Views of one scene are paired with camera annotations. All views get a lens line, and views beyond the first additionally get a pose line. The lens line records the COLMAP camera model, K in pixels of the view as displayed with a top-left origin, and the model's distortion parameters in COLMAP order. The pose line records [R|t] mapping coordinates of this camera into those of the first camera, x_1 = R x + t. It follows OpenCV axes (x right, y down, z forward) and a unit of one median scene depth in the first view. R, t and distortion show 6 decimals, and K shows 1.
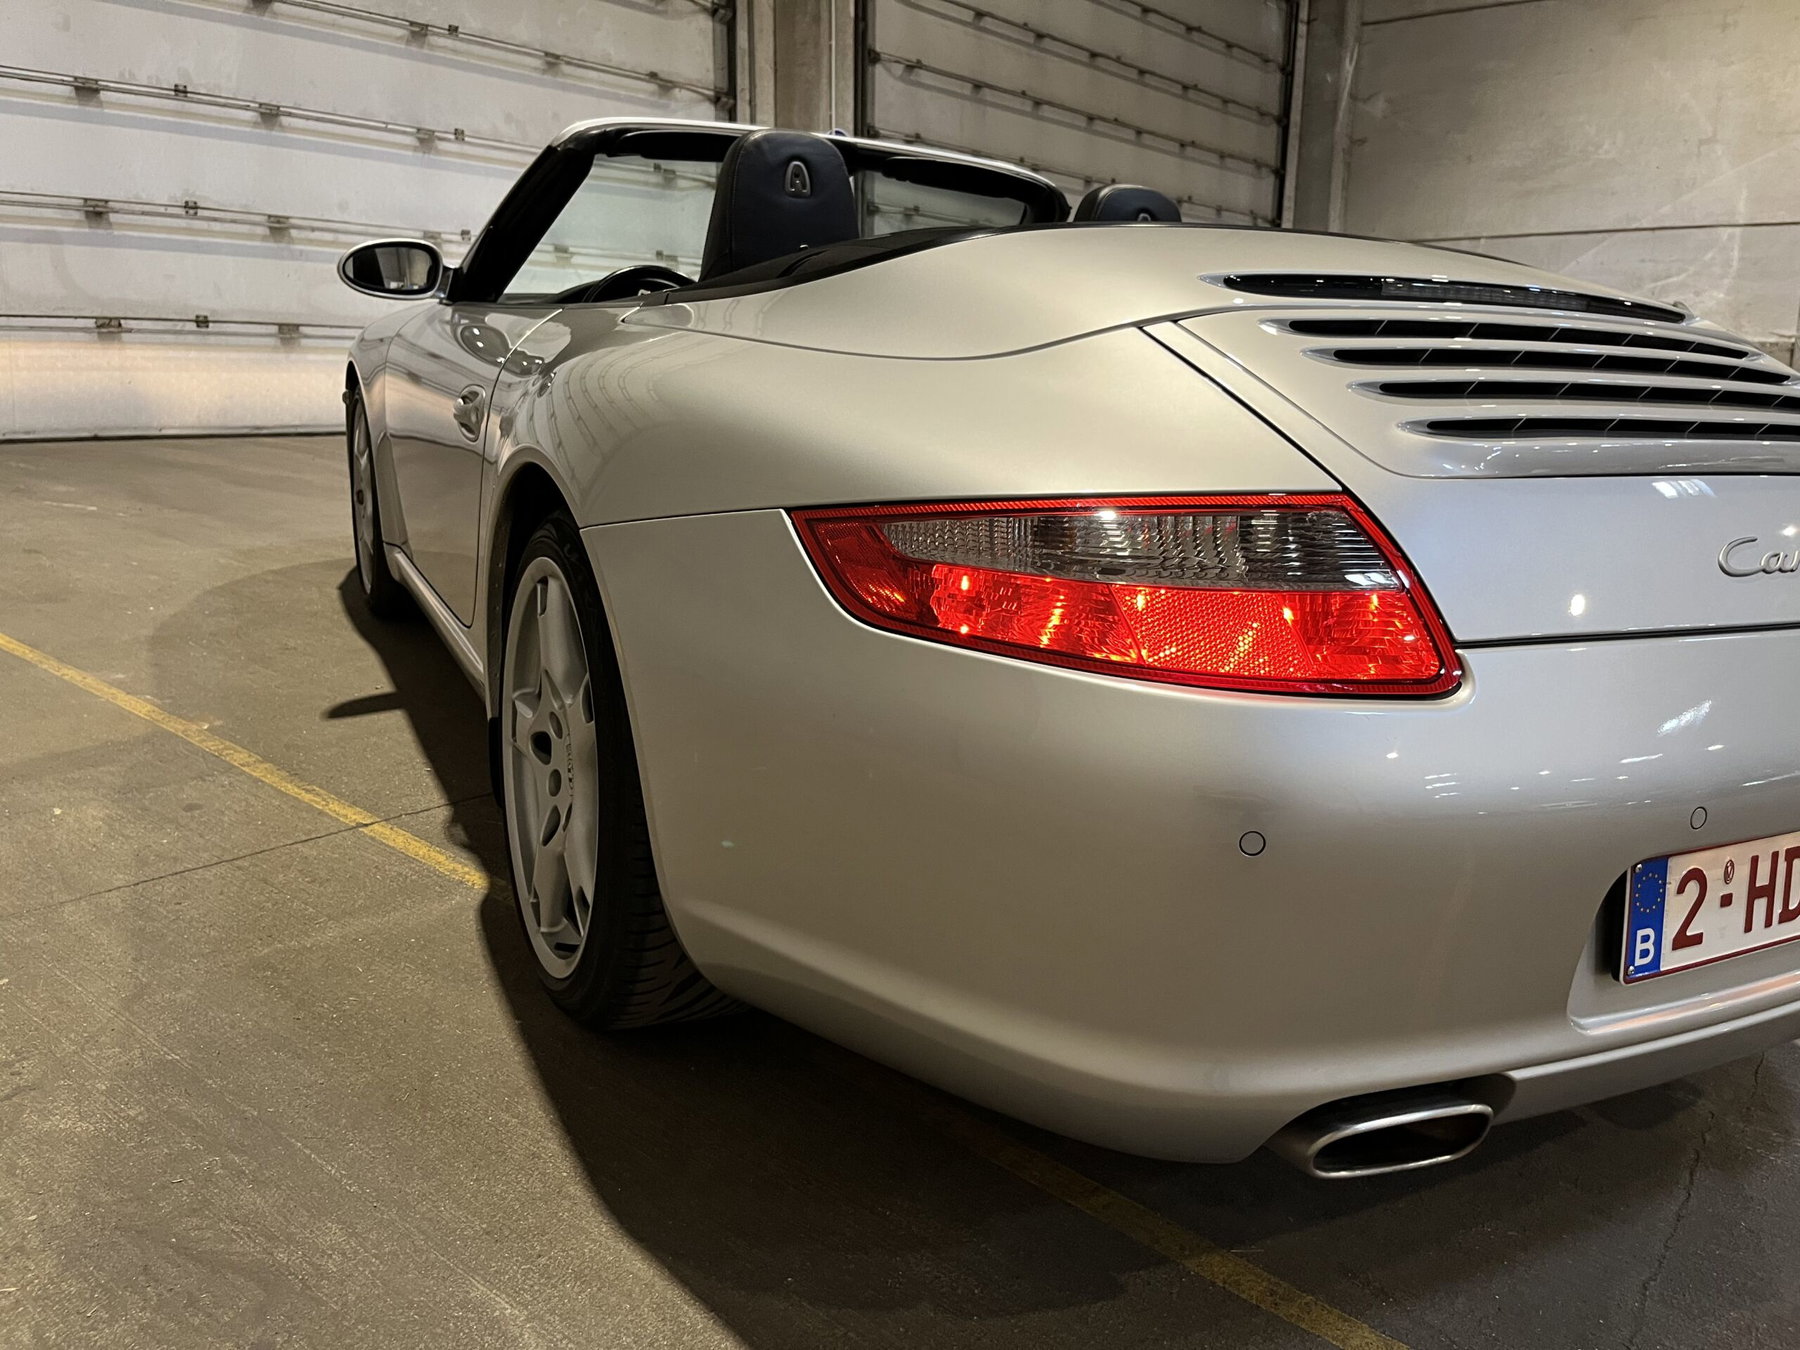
lens RADIAL K [[1372.7, 0, 907.8], [0, 1372.7, 668.3], [0, 0, 1]] dist [0.092436, -0.148389]
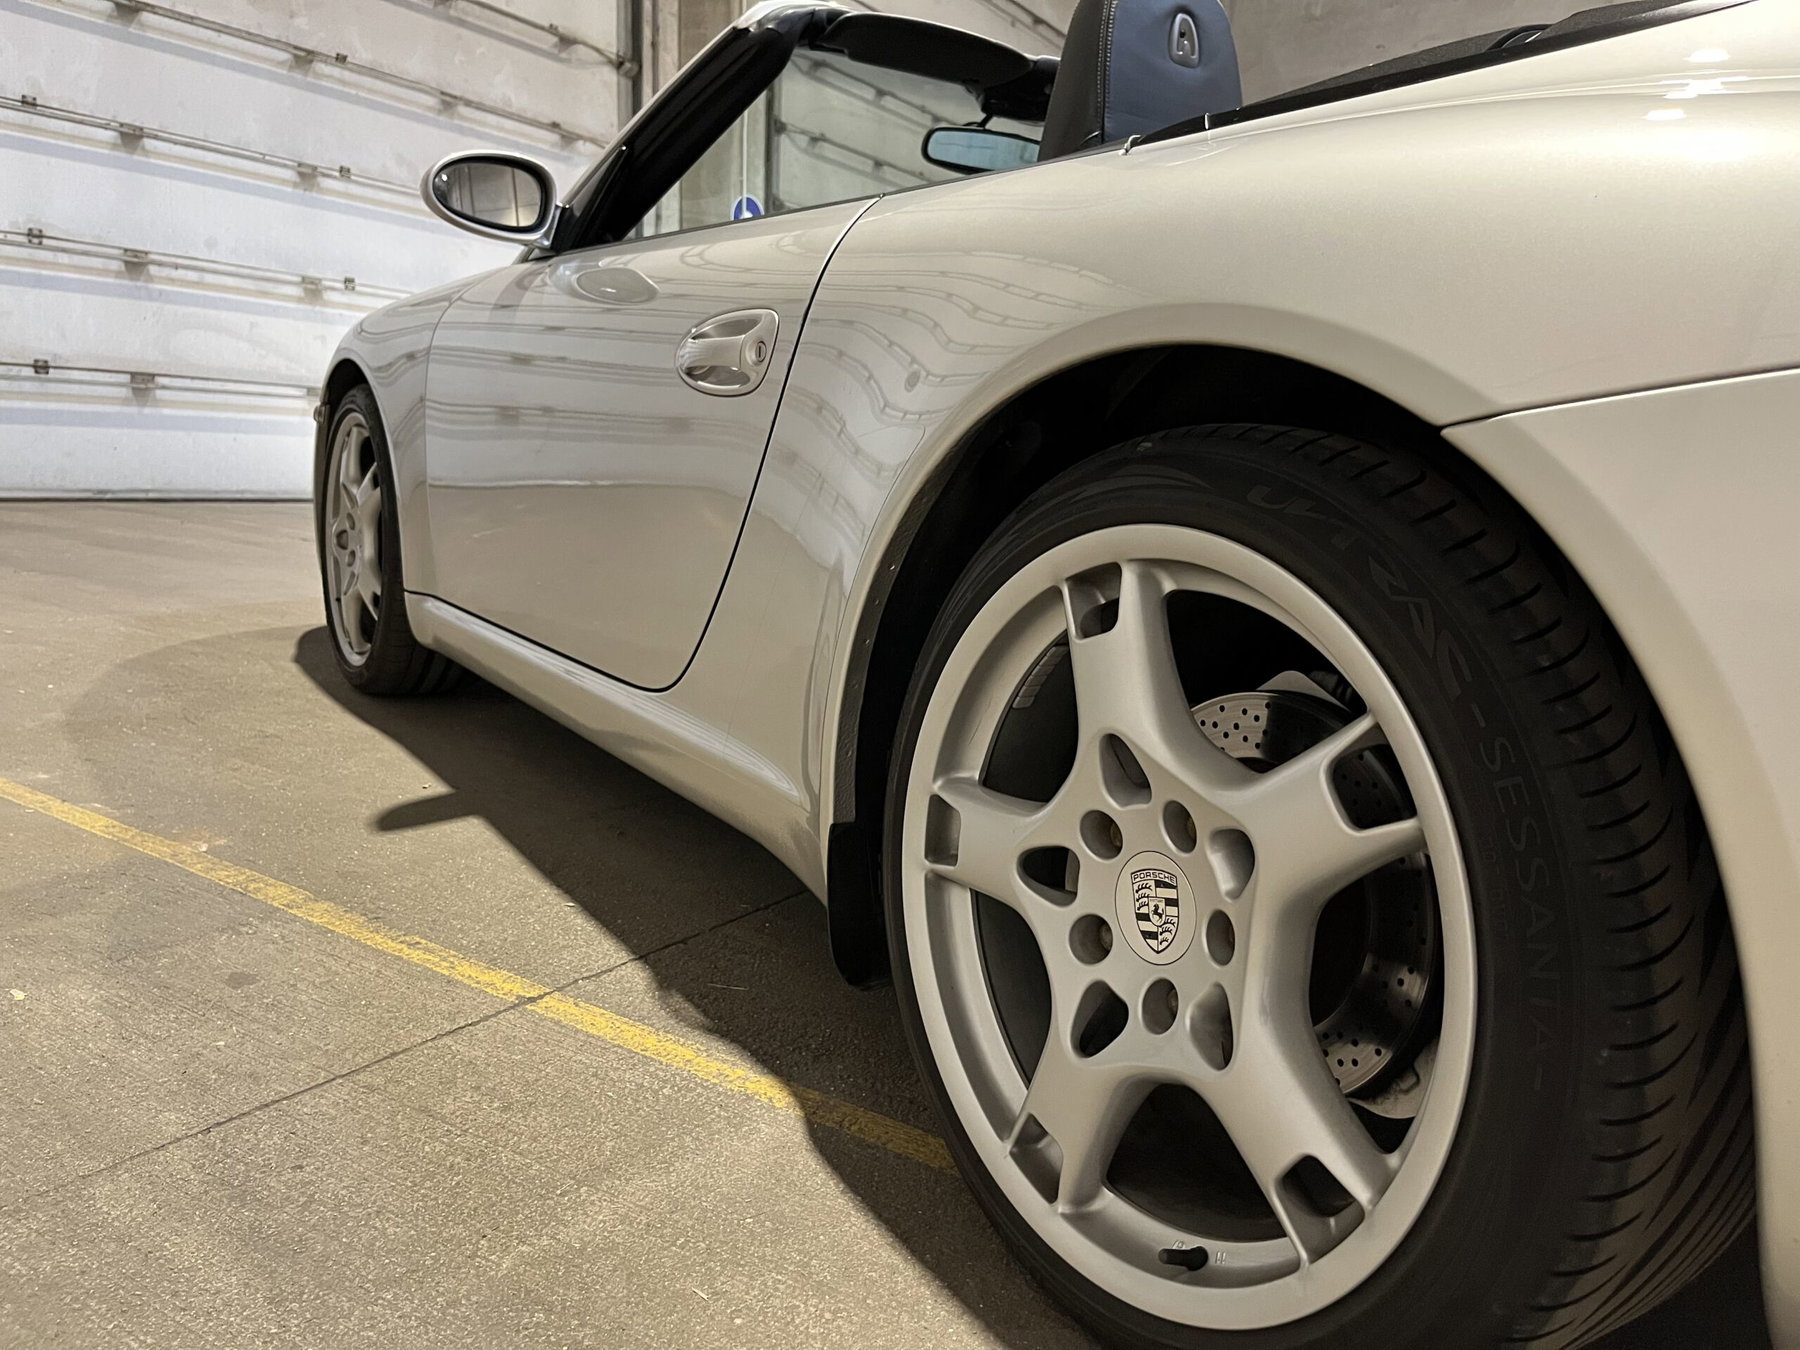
lens RADIAL K [[1372.7, 0, 907.8], [0, 1372.7, 668.3], [0, 0, 1]] dist [0.092436, -0.148389]
pose [[0.991574, -0.004409, 0.129467, -0.091835], [0.013700, 0.997385, -0.070961, 0.002868], [-0.128816, 0.072137, 0.989041, 0.103743]]
